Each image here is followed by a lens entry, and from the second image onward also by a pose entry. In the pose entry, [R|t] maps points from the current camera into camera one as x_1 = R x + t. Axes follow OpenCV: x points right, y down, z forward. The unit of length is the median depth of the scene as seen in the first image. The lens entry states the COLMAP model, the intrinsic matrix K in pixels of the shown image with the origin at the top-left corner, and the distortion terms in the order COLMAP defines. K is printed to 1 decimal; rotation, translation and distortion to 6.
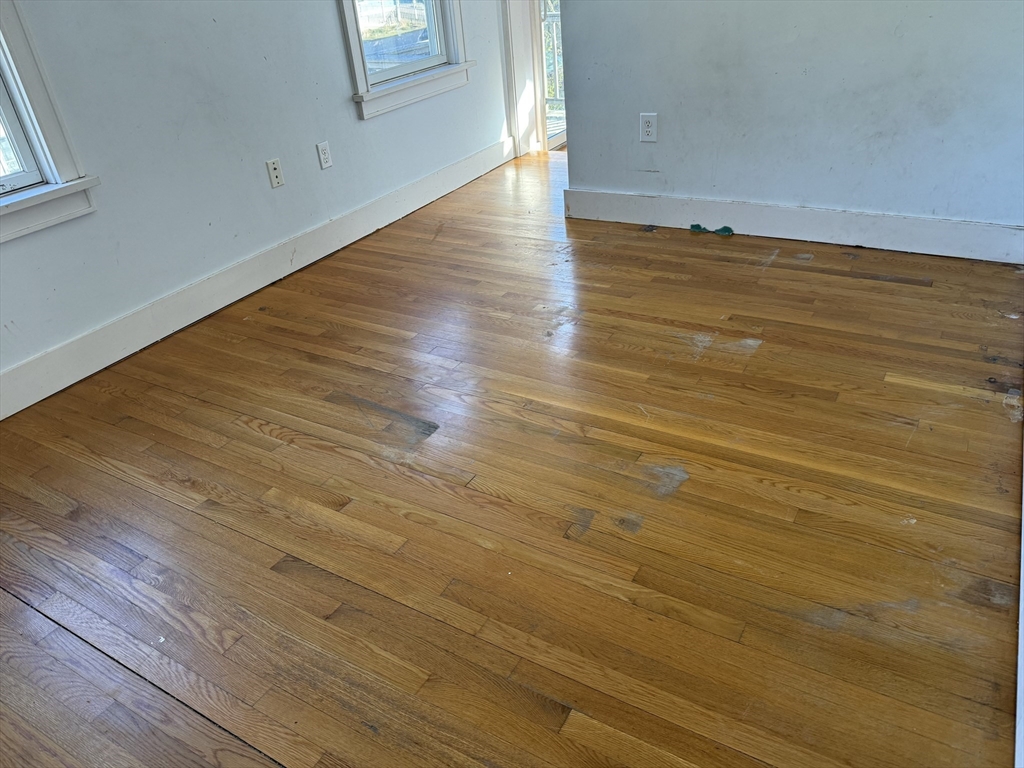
lens RADIAL K [[738.9, 0, 507.3], [0, 738.9, 379.8], [0, 0, 1]] dist [0.068769, -0.042892]
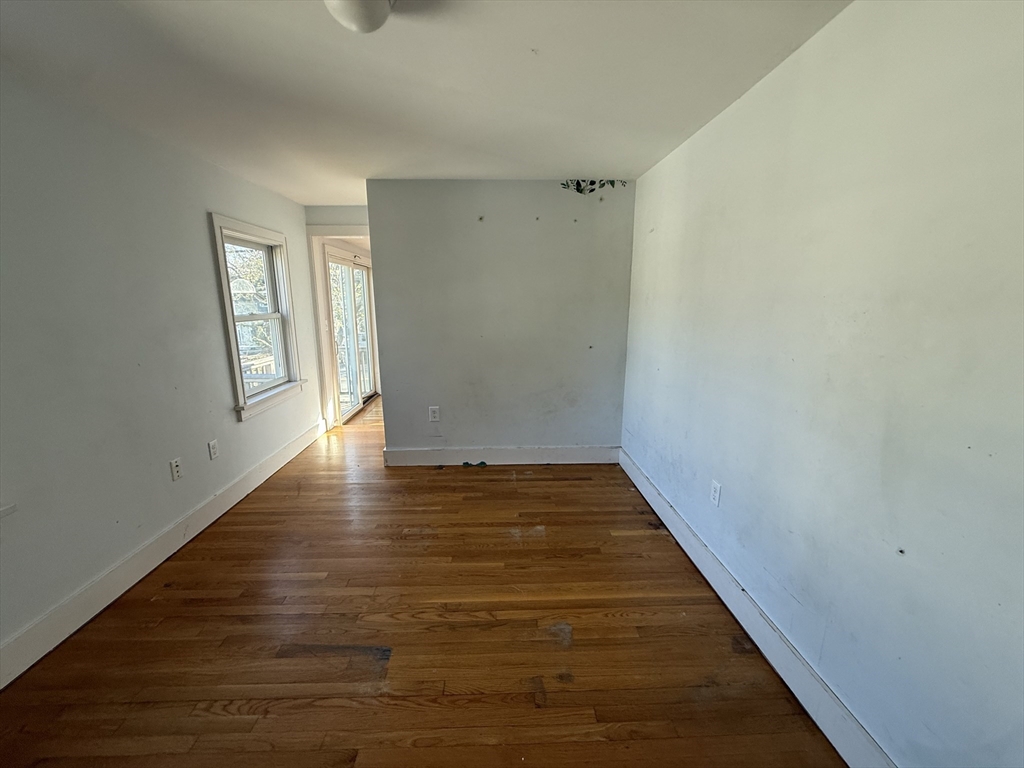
lens RADIAL K [[408.0, 0, 510.8], [0, 408.0, 378.4], [0, 0, 1]] dist [-0.000263, 0.000309]
pose [[0.839156, -0.024663, 0.543332, -0.252196], [0.218820, 0.929865, -0.295752, -0.105148], [-0.497931, 0.367073, 0.785698, 0.112148]]
